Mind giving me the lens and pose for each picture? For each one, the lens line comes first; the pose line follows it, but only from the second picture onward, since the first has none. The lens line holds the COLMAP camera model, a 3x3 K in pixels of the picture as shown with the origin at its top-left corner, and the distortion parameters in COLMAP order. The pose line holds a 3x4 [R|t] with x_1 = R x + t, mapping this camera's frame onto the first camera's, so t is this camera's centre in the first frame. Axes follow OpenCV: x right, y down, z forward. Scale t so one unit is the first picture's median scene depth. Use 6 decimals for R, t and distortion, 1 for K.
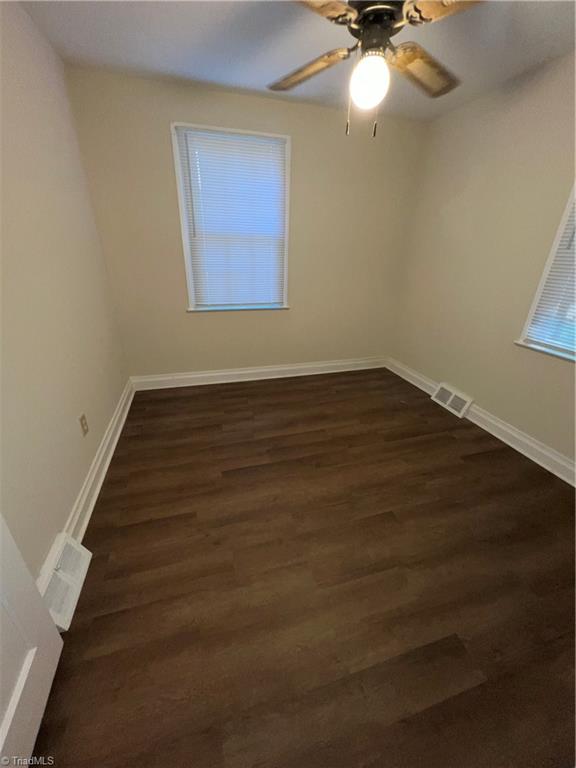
lens RADIAL K [[307.3, 0, 286.8], [0, 307.3, 382.6], [0, 0, 1]] dist [-0.001430, -0.000203]
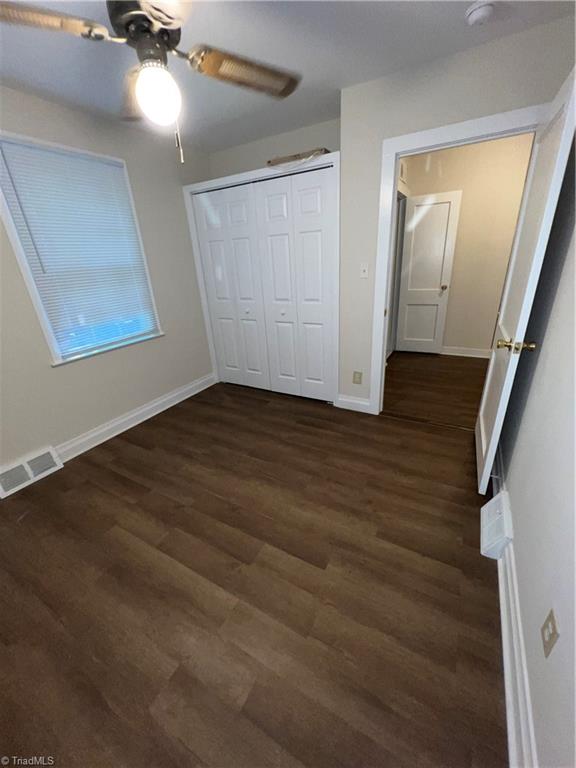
lens RADIAL K [[307.3, 0, 286.8], [0, 307.3, 382.6], [0, 0, 1]] dist [-0.001430, -0.000203]
pose [[-0.691227, -0.265295, 0.672178, -0.502224], [0.331126, 0.710495, 0.620929, -0.491747], [-0.642308, 0.651779, -0.403267, 1.013013]]
